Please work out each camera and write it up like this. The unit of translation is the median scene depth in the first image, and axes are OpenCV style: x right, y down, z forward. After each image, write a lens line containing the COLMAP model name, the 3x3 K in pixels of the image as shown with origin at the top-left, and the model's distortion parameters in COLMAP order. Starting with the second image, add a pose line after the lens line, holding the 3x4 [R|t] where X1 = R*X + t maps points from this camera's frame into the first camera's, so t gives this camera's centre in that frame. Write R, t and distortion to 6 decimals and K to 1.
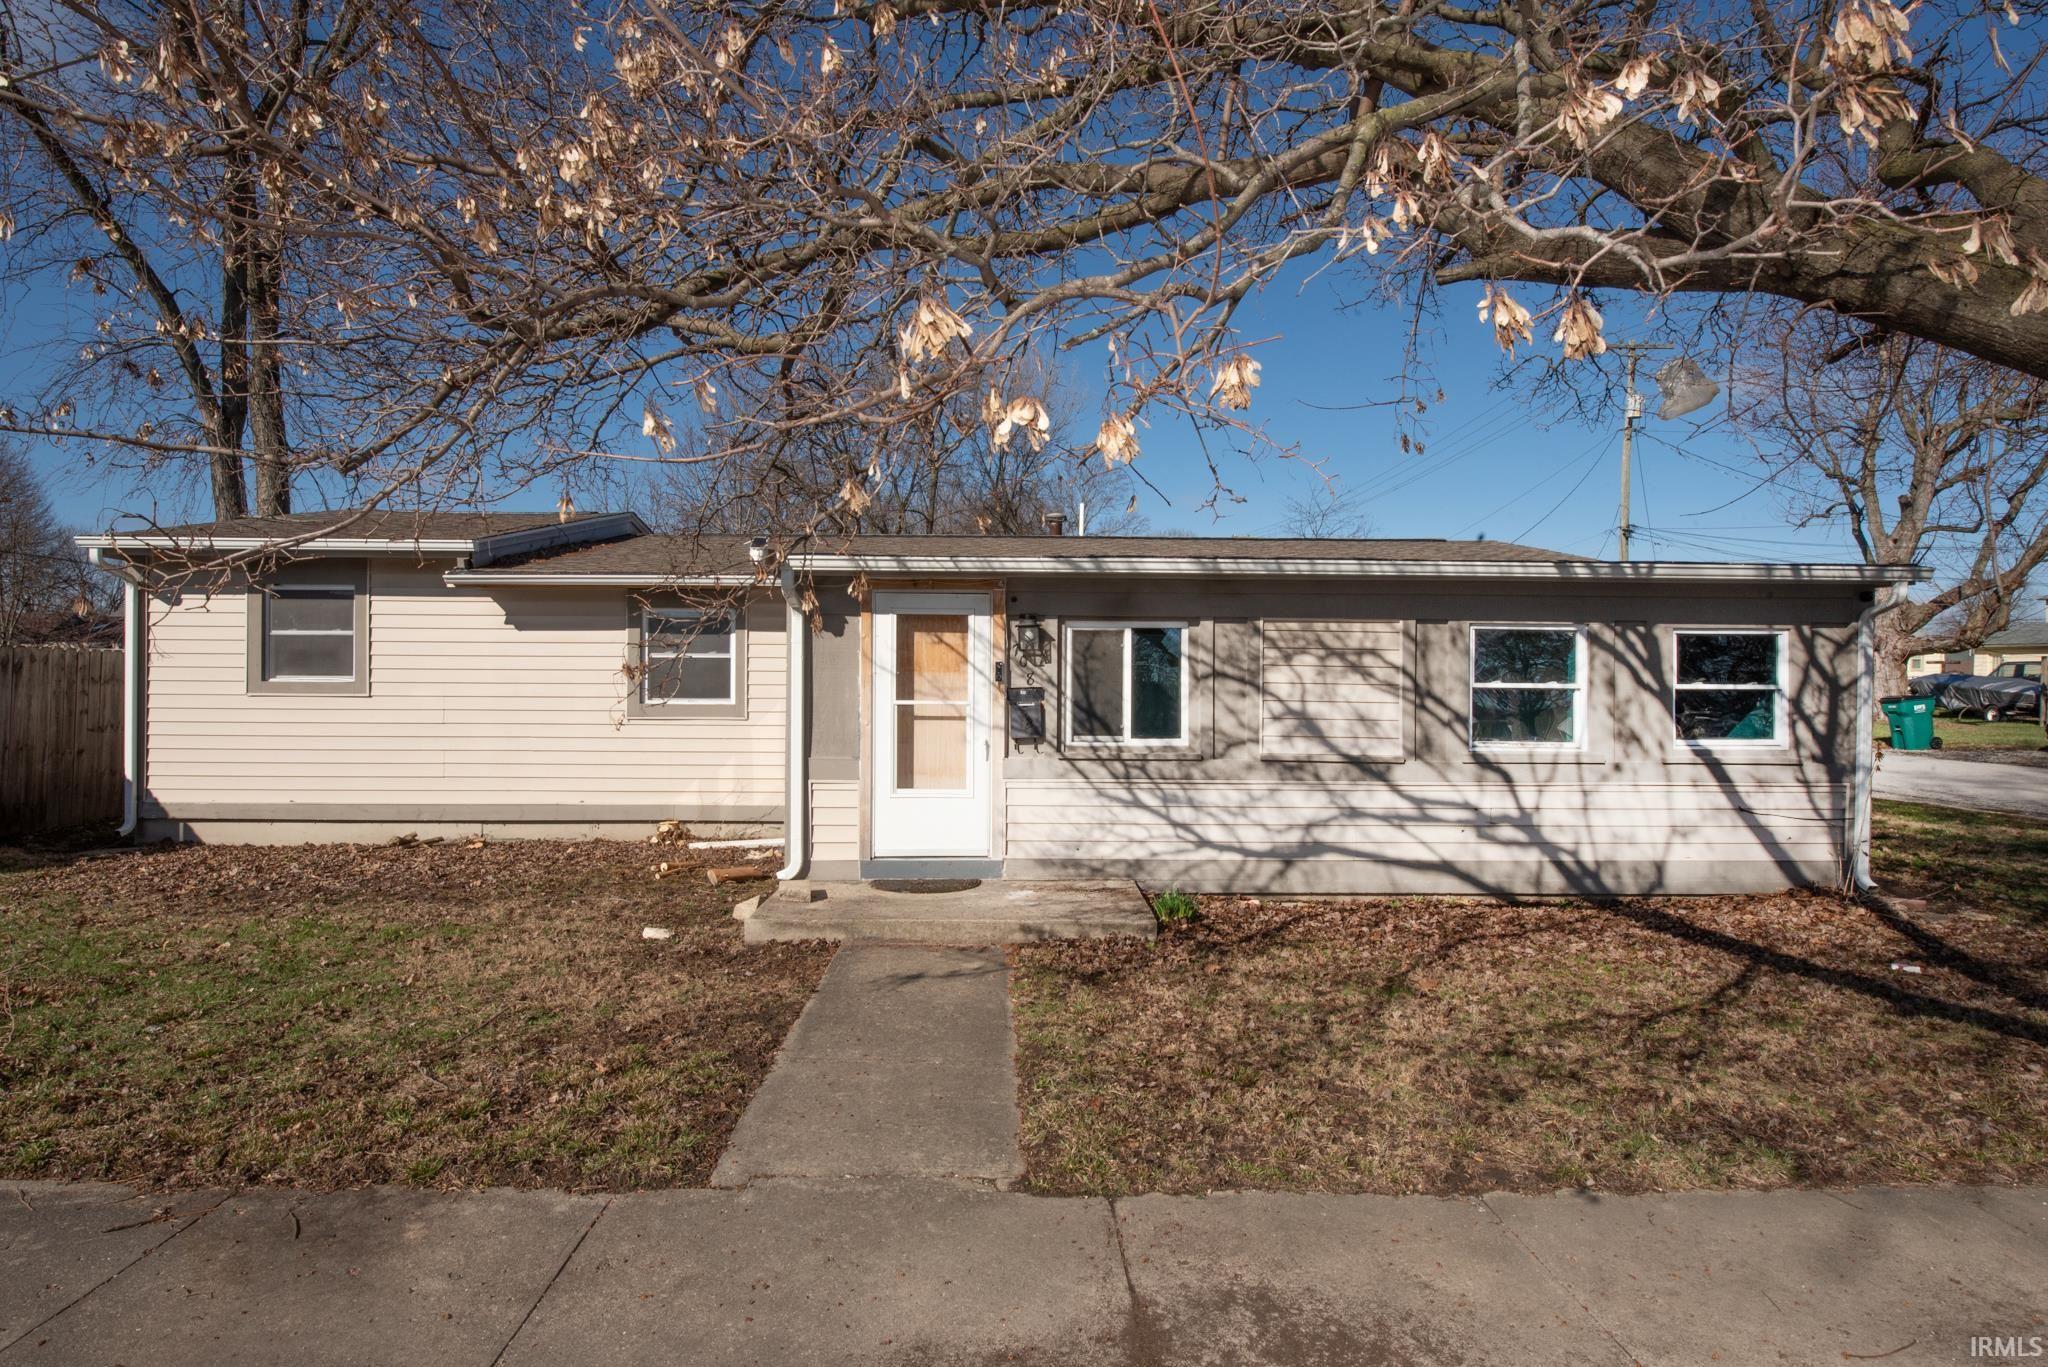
lens RADIAL K [[1094.9, 0, 1024.4], [0, 1094.9, 681.1], [0, 0, 1]] dist [-0.001758, -0.000277]
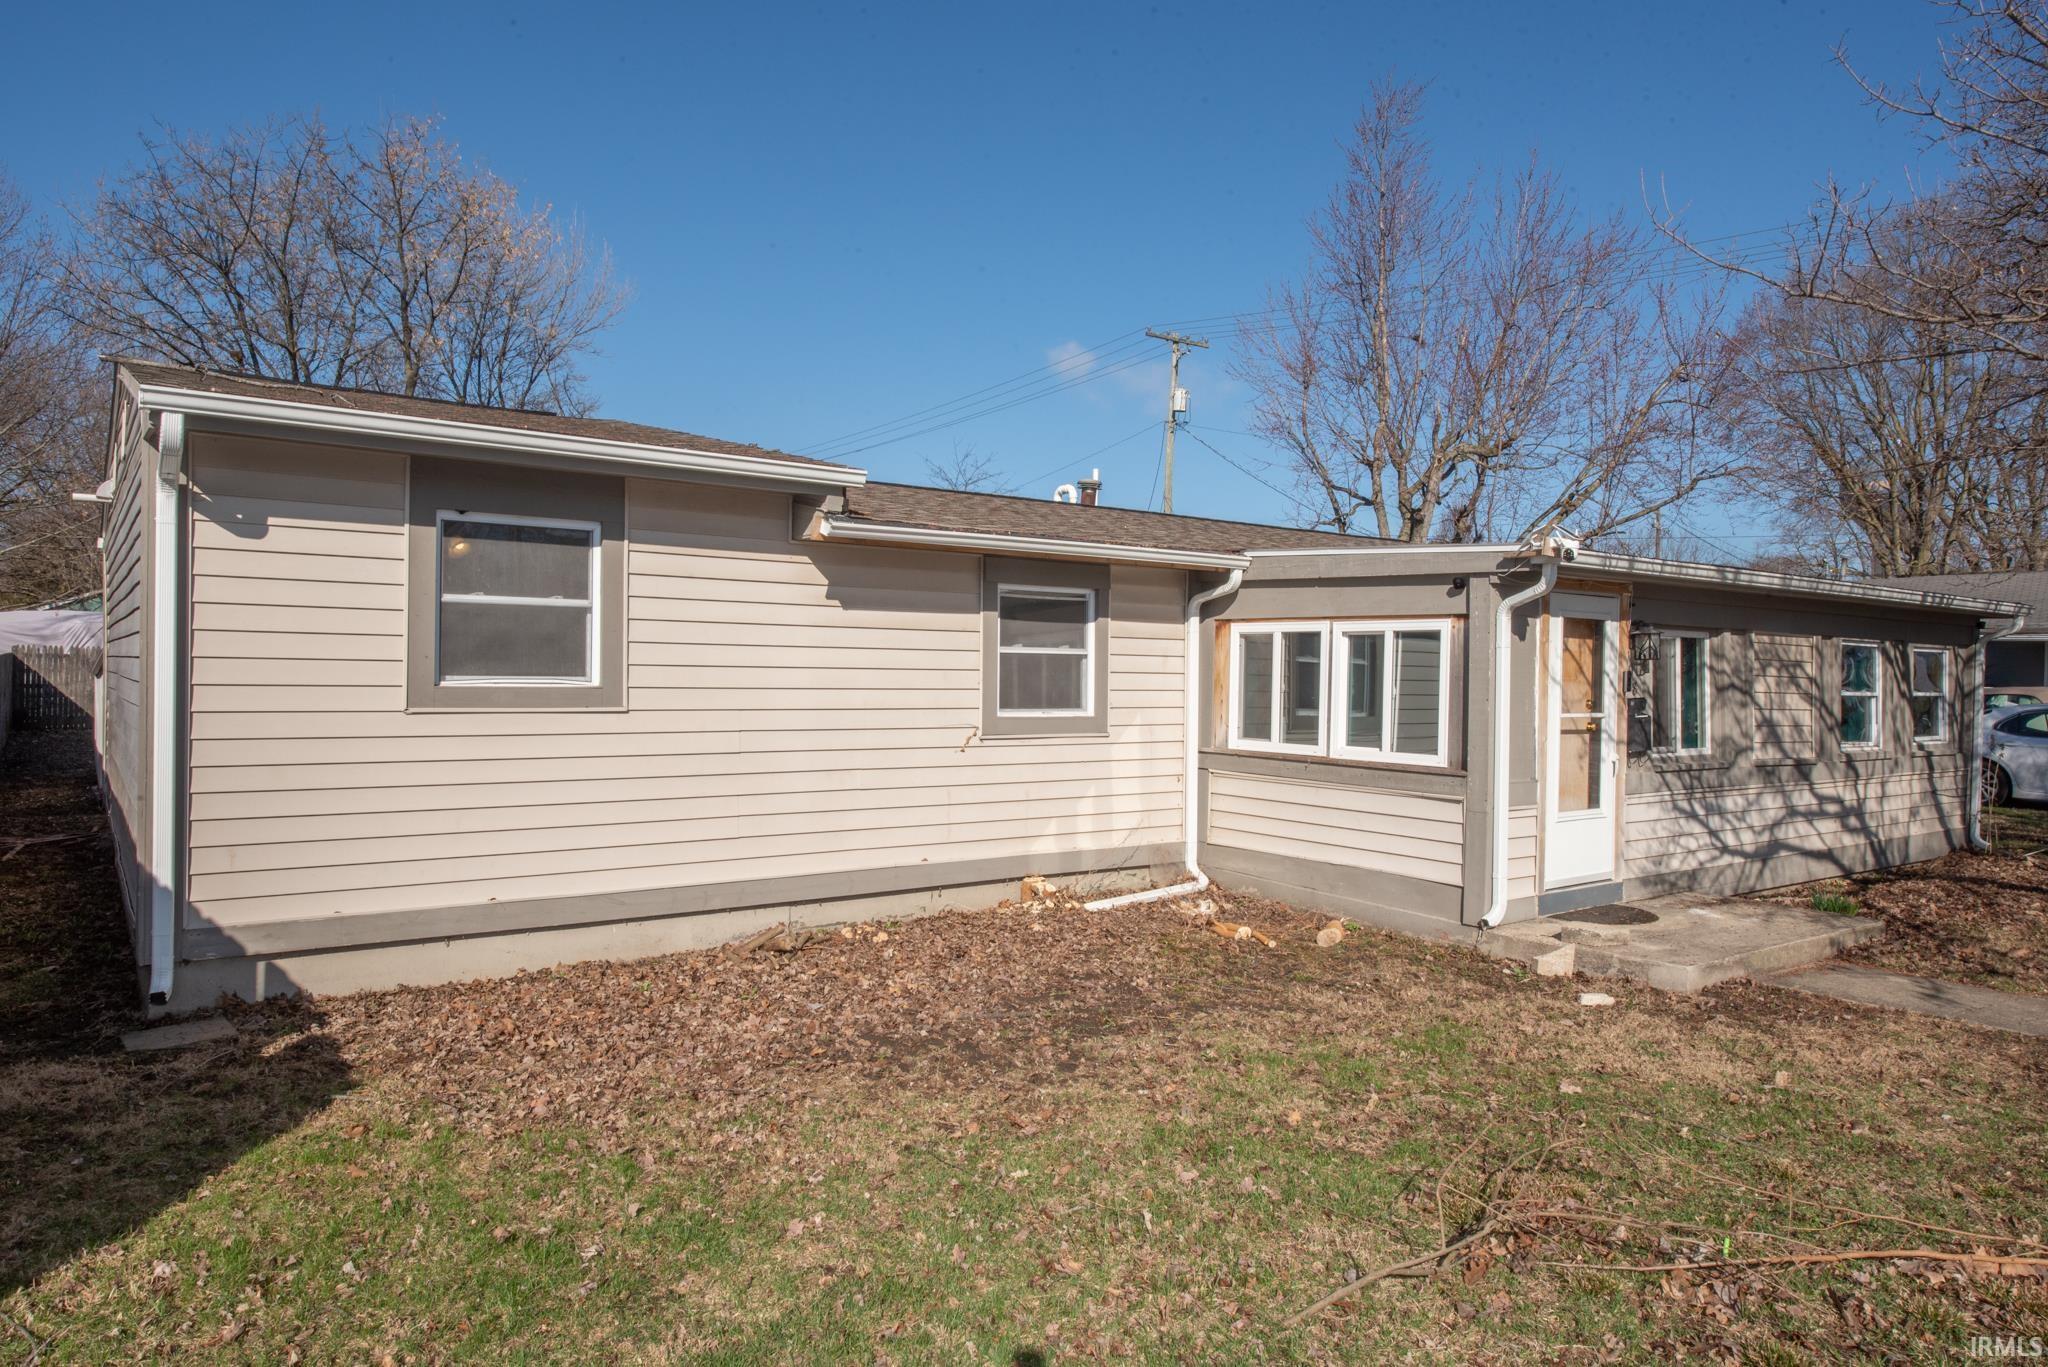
lens RADIAL K [[1306.9, 0, 1024.7], [0, 1306.9, 684.4], [0, 0, 1]] dist [0.006662, 0.001846]
pose [[0.815227, 0.000132, 0.579141, -0.837764], [-0.010635, 0.999835, 0.014743, -0.013744], [-0.579044, -0.018178, 0.815094, 0.295230]]
